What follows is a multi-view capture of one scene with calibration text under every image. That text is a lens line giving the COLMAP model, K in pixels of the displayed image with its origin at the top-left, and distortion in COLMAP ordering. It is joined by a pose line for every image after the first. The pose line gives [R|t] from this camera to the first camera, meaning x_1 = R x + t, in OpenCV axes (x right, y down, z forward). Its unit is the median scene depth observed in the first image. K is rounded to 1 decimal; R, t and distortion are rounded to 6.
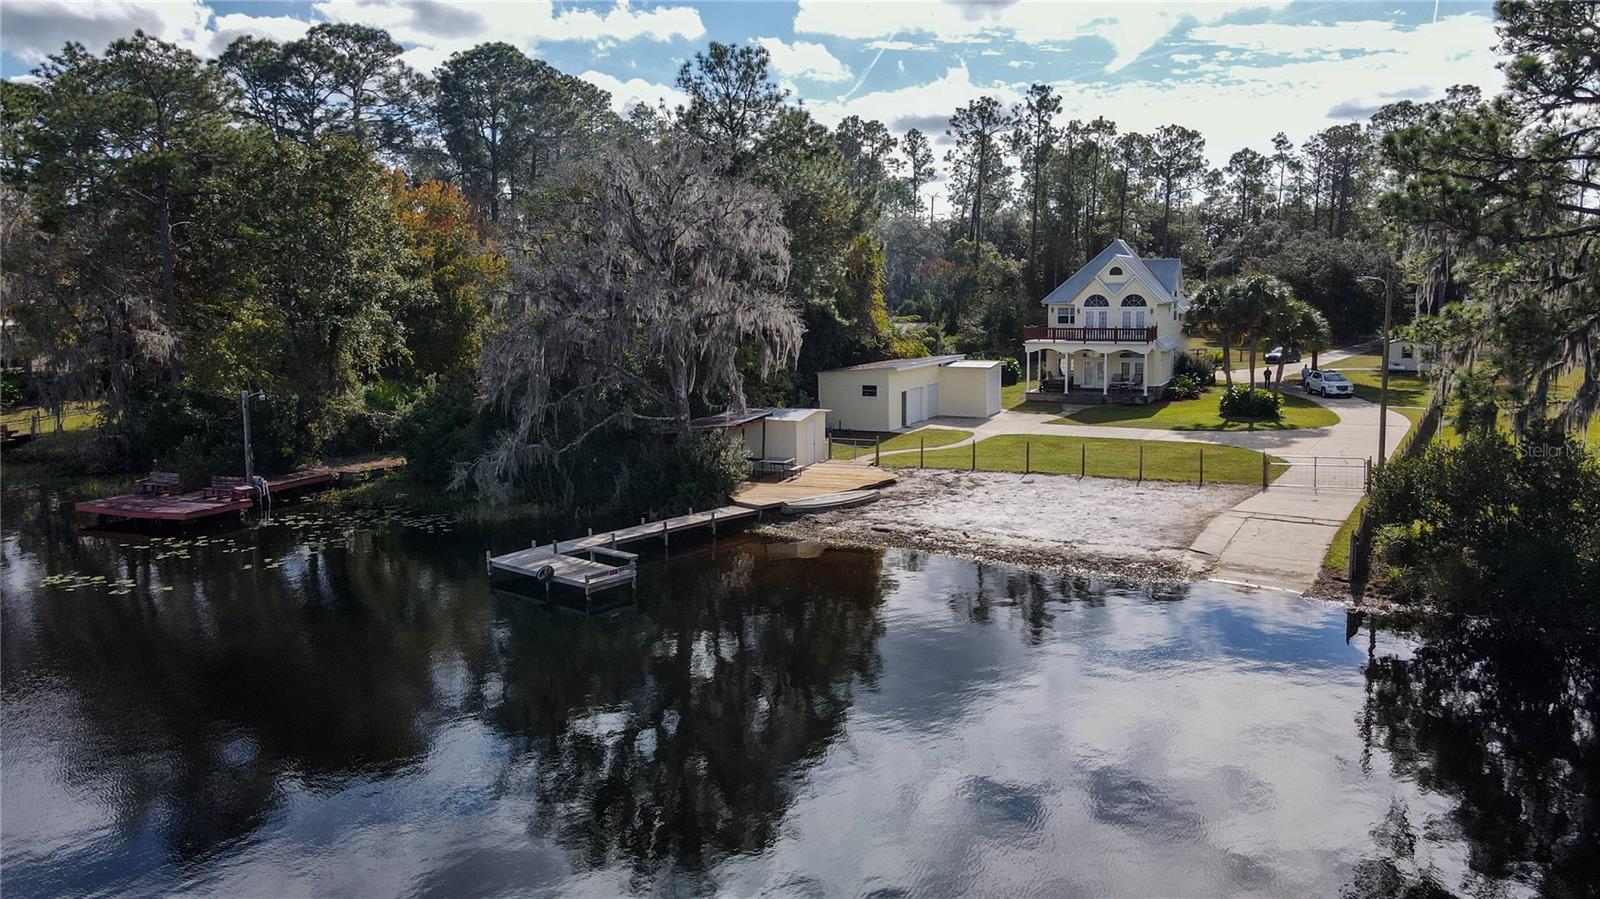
lens RADIAL K [[1180.6, 0, 802.5], [0, 1180.6, 429.8], [0, 0, 1]] dist [0.009389, 0.016905]
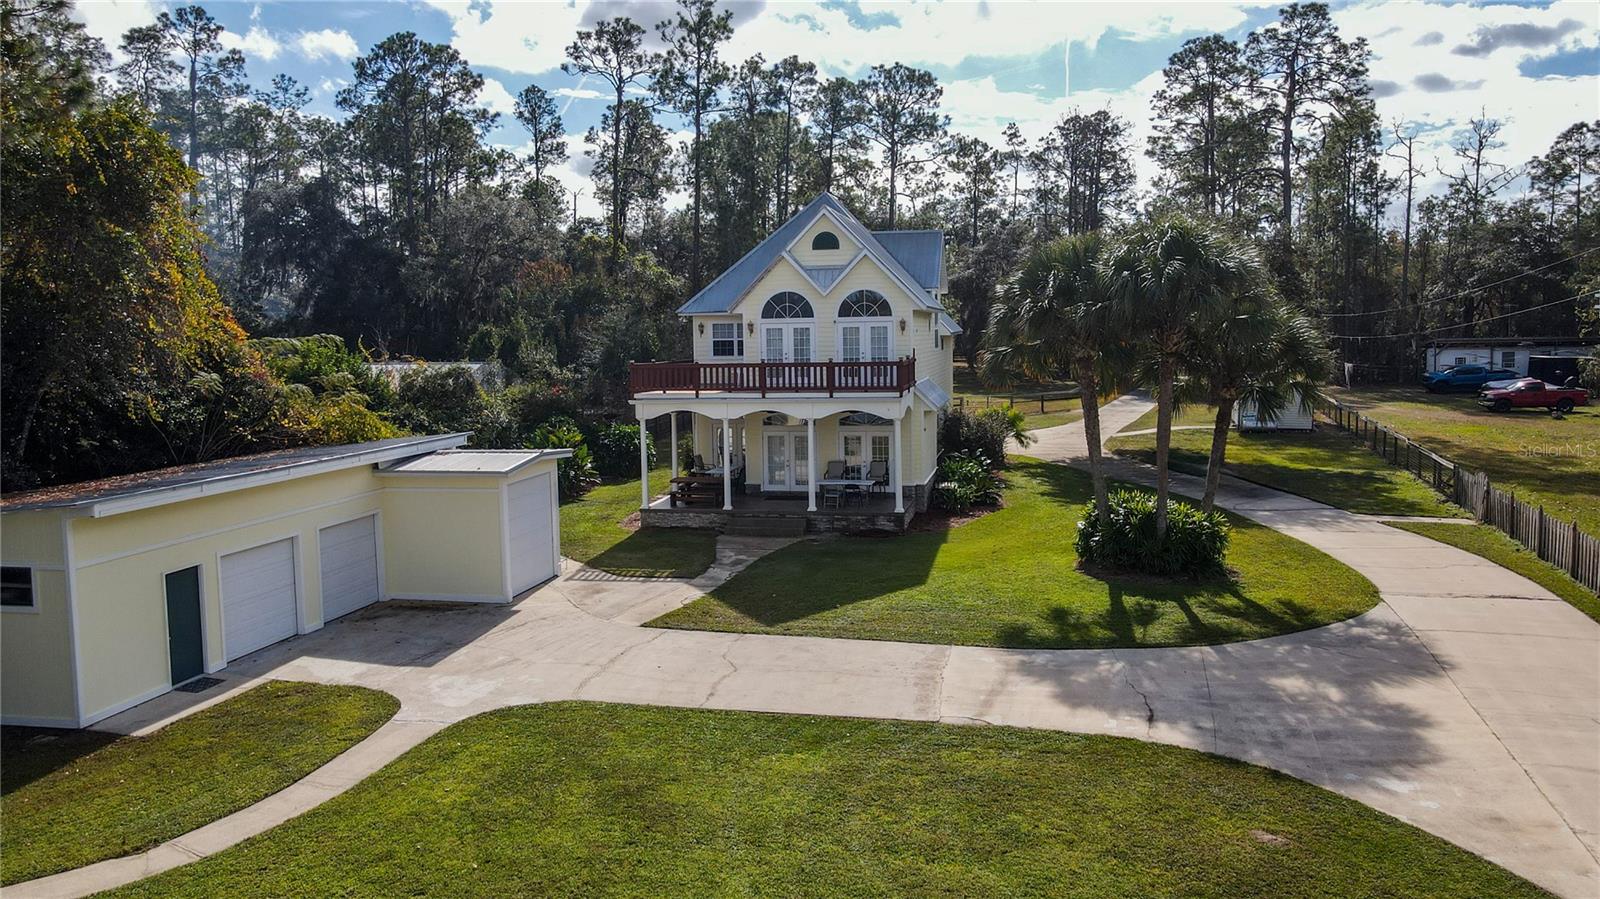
lens RADIAL K [[1180.6, 0, 800.8], [0, 1180.6, 443.6], [0, 0, 1]] dist [0.009389, 0.016905]
pose [[0.970943, -0.028037, 0.237664, 0.143477], [0.034429, 0.999147, -0.022786, -0.044485], [-0.236822, 0.030307, 0.971080, 0.554437]]
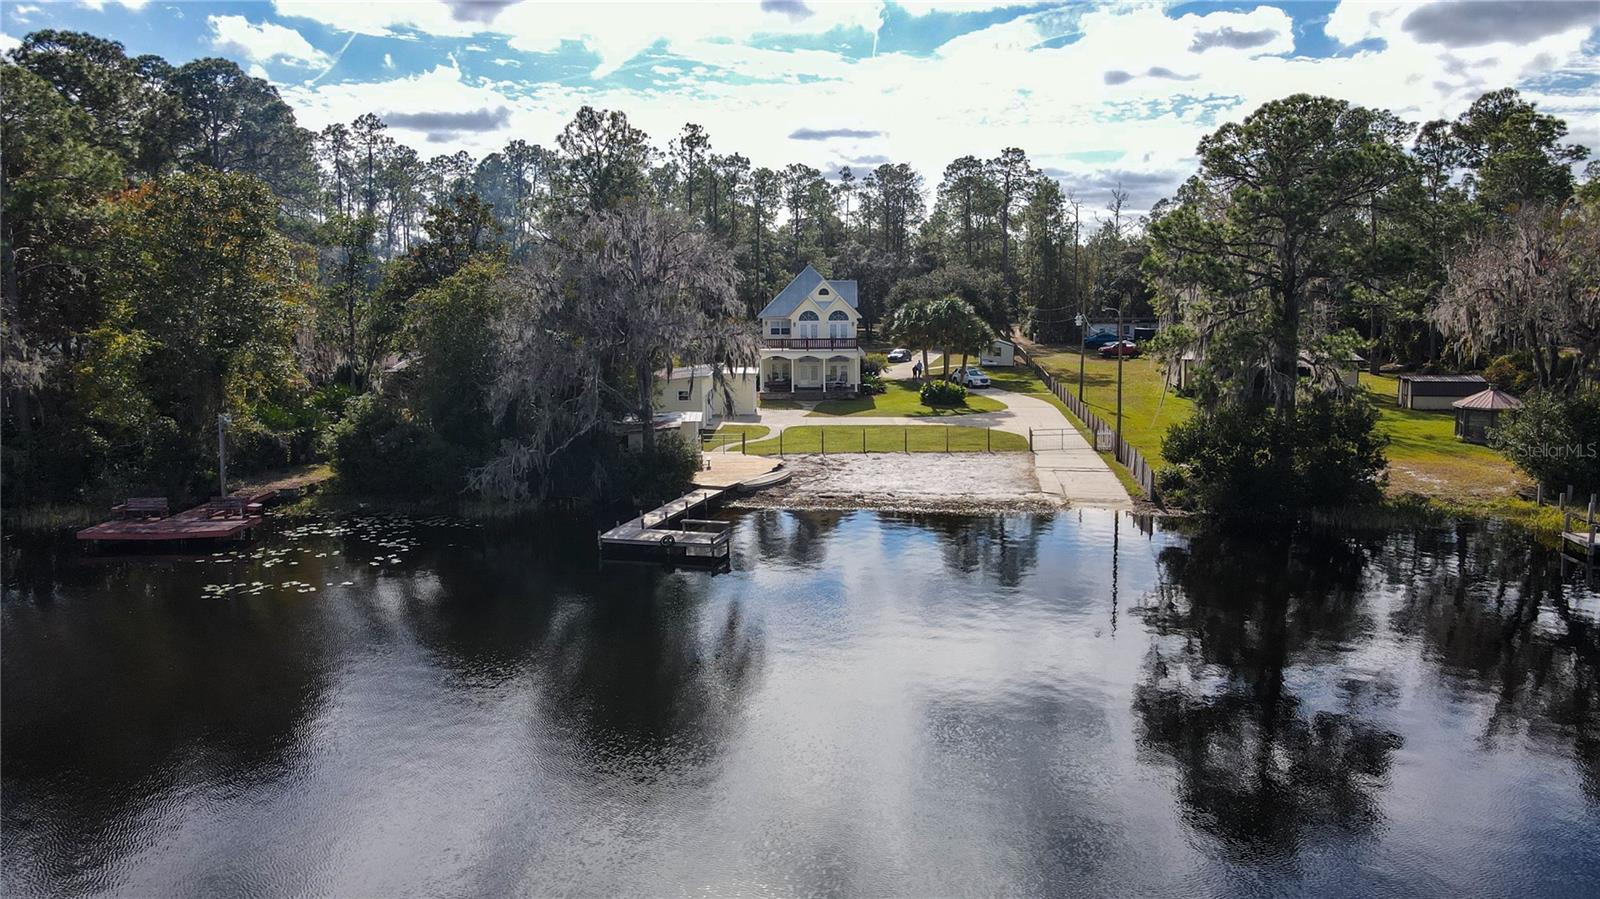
lens RADIAL K [[1180.6, 0, 811.4], [0, 1180.6, 416.4], [0, 0, 1]] dist [0.009389, 0.016905]
pose [[0.909227, -0.043258, 0.414047, -0.265455], [0.047876, 0.998853, -0.000775, -0.003800], [-0.413538, 0.020528, 0.910255, -0.118110]]
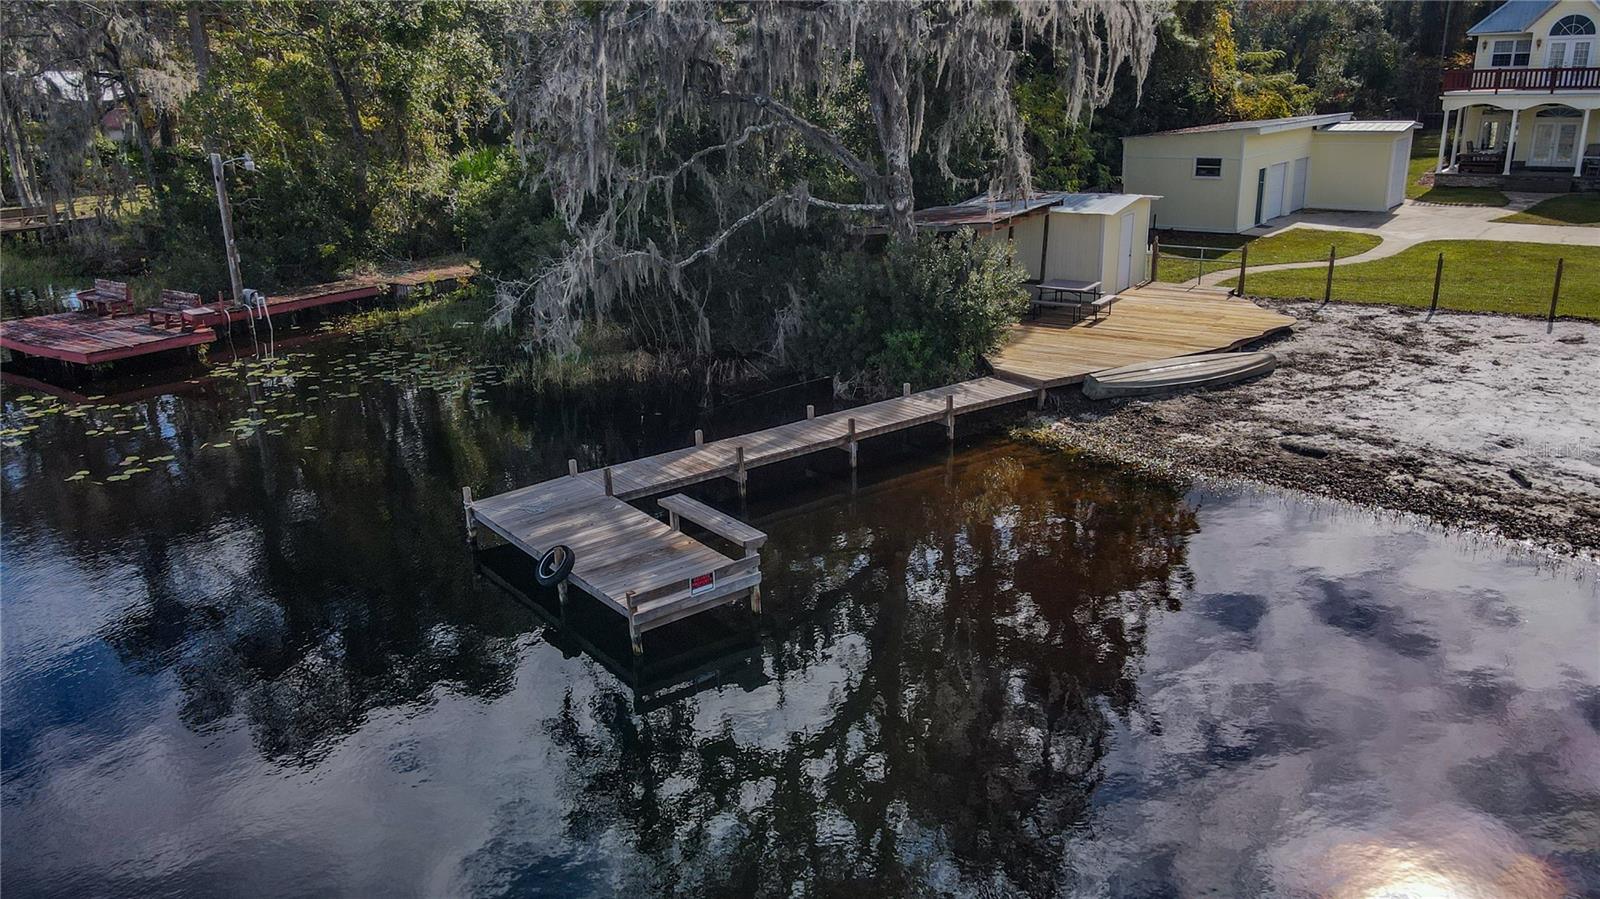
lens RADIAL K [[1180.6, 0, 796.1], [0, 1180.6, 427.5], [0, 0, 1]] dist [0.009389, 0.016905]
pose [[0.977873, 0.049578, -0.203239, -0.019404], [-0.013703, 0.984606, 0.174252, -0.002340], [0.208749, -0.167612, 0.963499, 0.263232]]
